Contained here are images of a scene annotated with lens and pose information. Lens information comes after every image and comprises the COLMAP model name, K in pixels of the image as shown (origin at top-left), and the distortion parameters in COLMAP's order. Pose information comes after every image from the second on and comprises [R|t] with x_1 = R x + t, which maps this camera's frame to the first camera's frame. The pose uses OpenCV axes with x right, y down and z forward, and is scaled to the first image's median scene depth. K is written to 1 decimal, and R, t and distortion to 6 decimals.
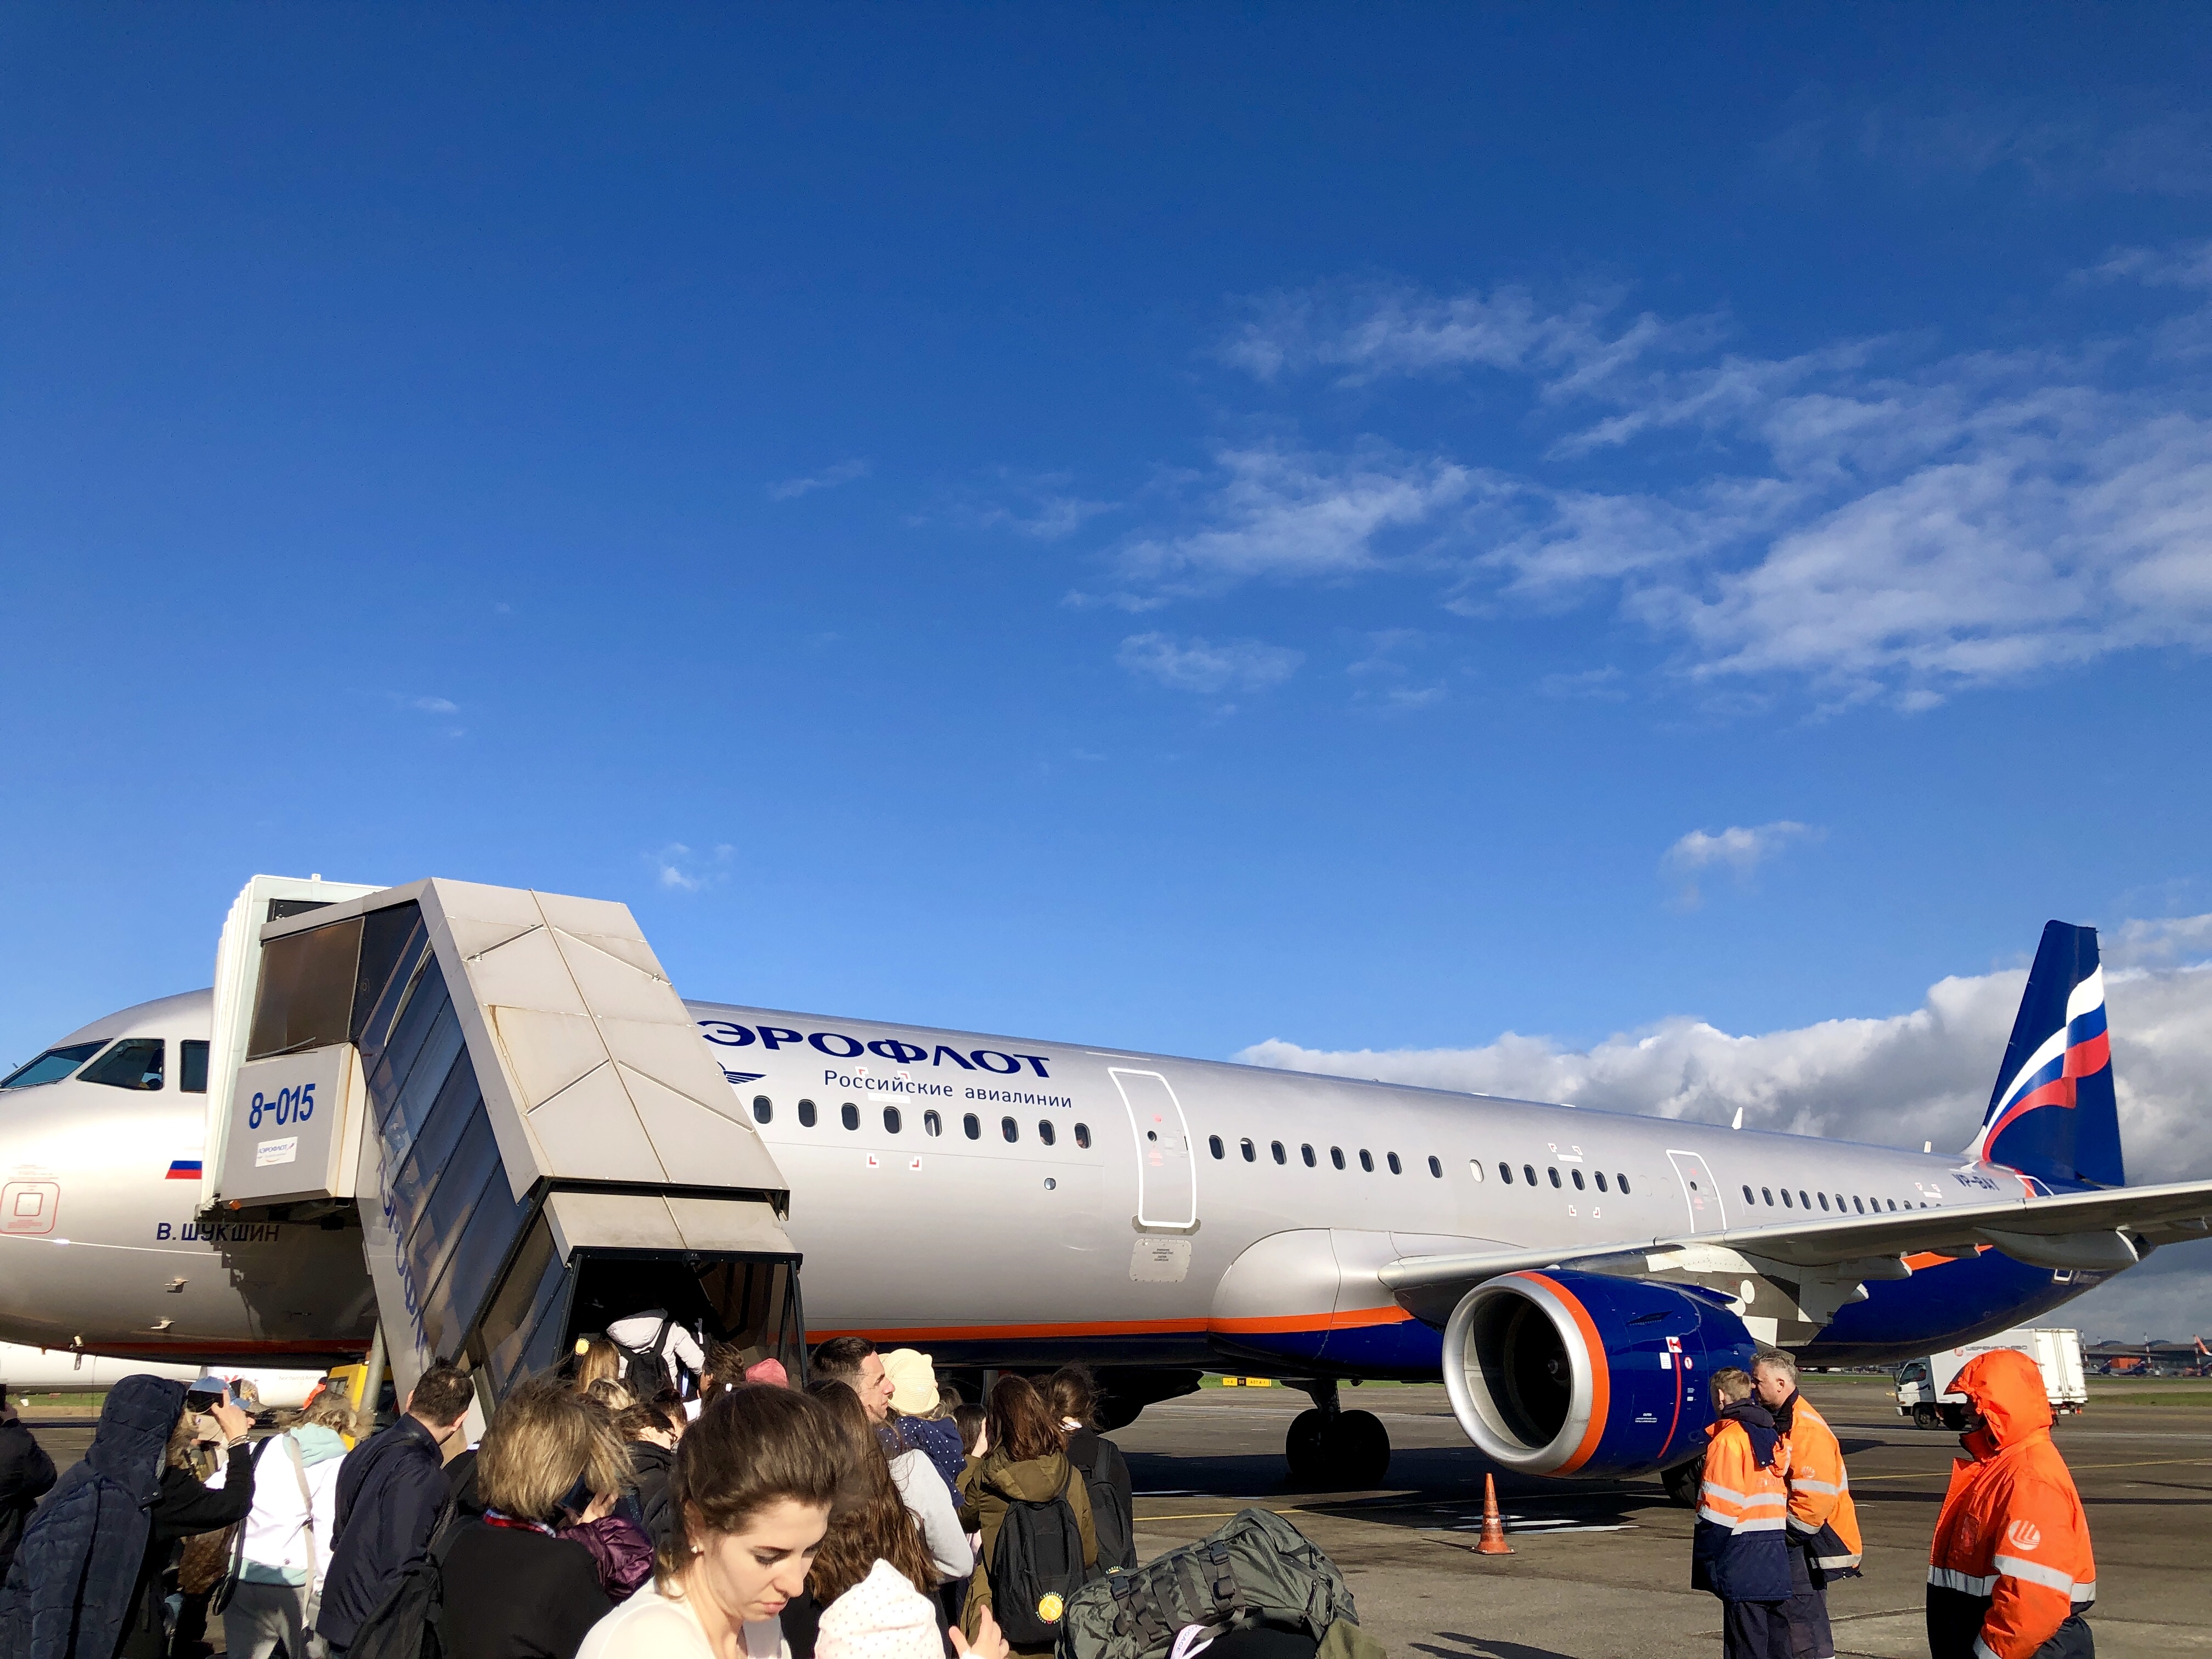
lens RADIAL K [[1781.7, 0, 1105.3], [0, 1781.7, 828.8], [0, 0, 1]] dist [0.002461, -0.003478]
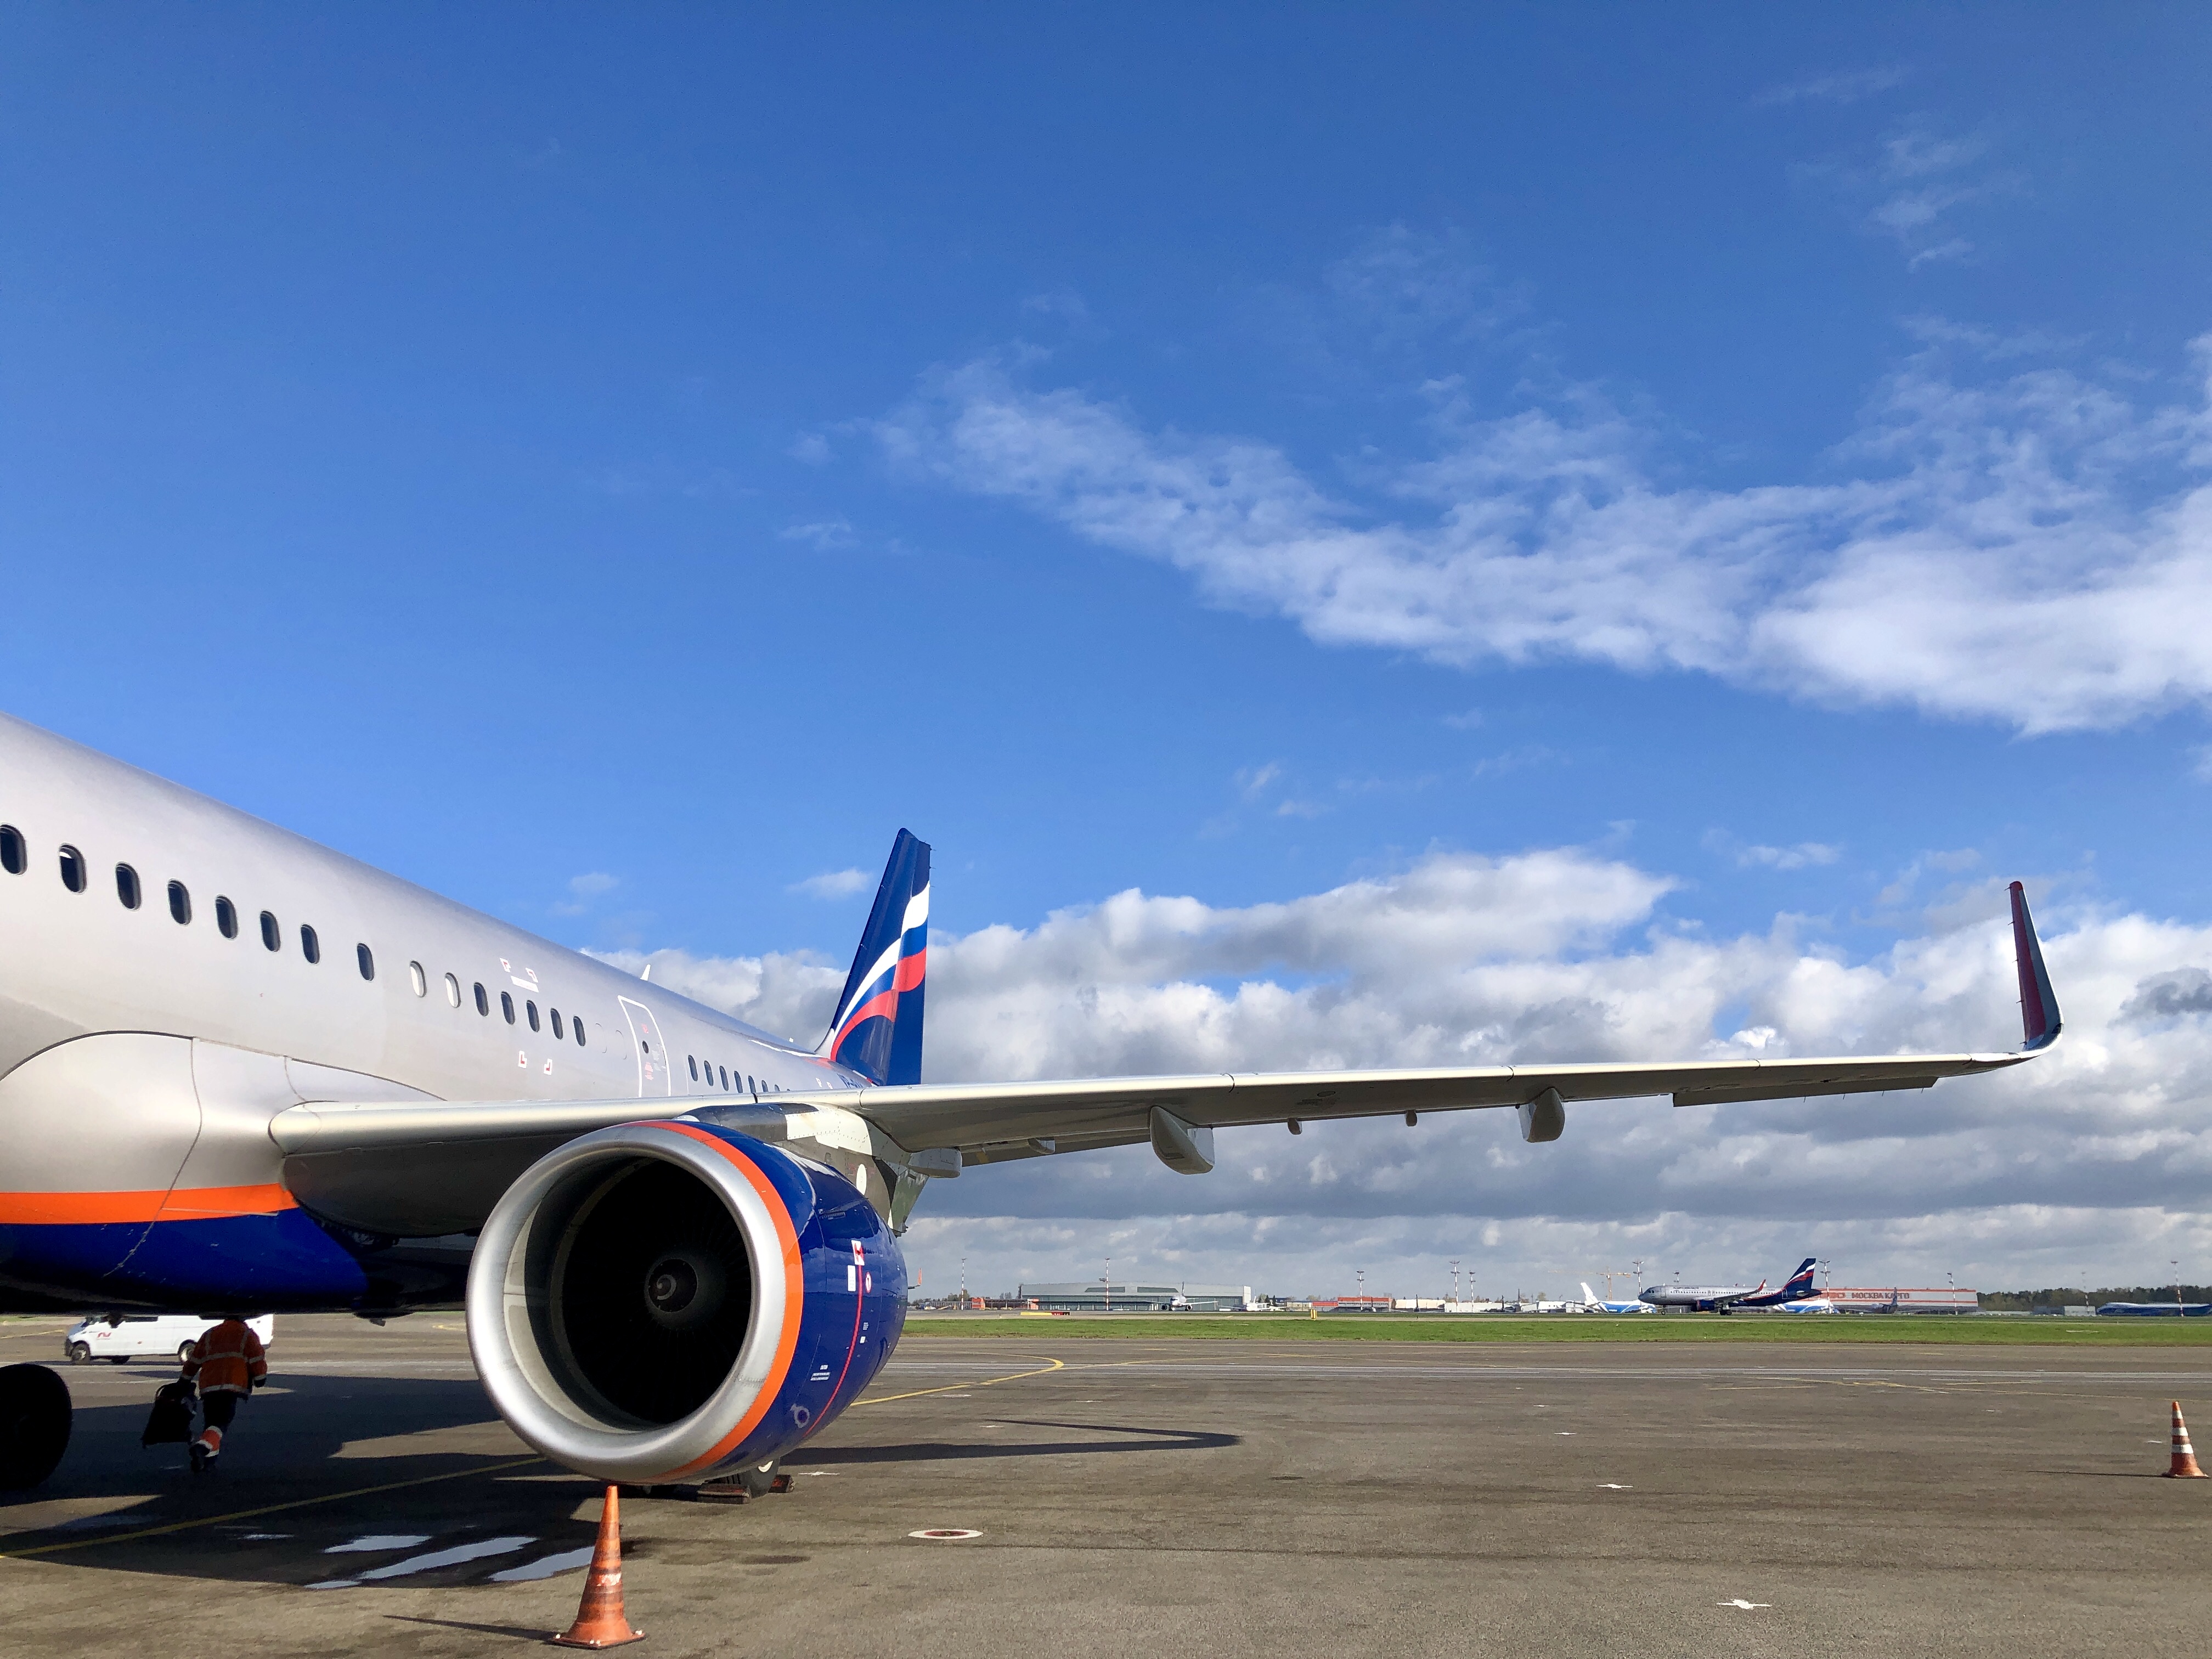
lens RADIAL K [[1781.7, 0, 1108.2], [0, 1781.7, 830.3], [0, 0, 1]] dist [0.002461, -0.003478]
pose [[0.719634, 0.176692, 0.671496, -0.047613], [-0.202412, 0.978461, -0.040542, 0.119478], [-0.664196, -0.106743, 0.739898, 0.389581]]
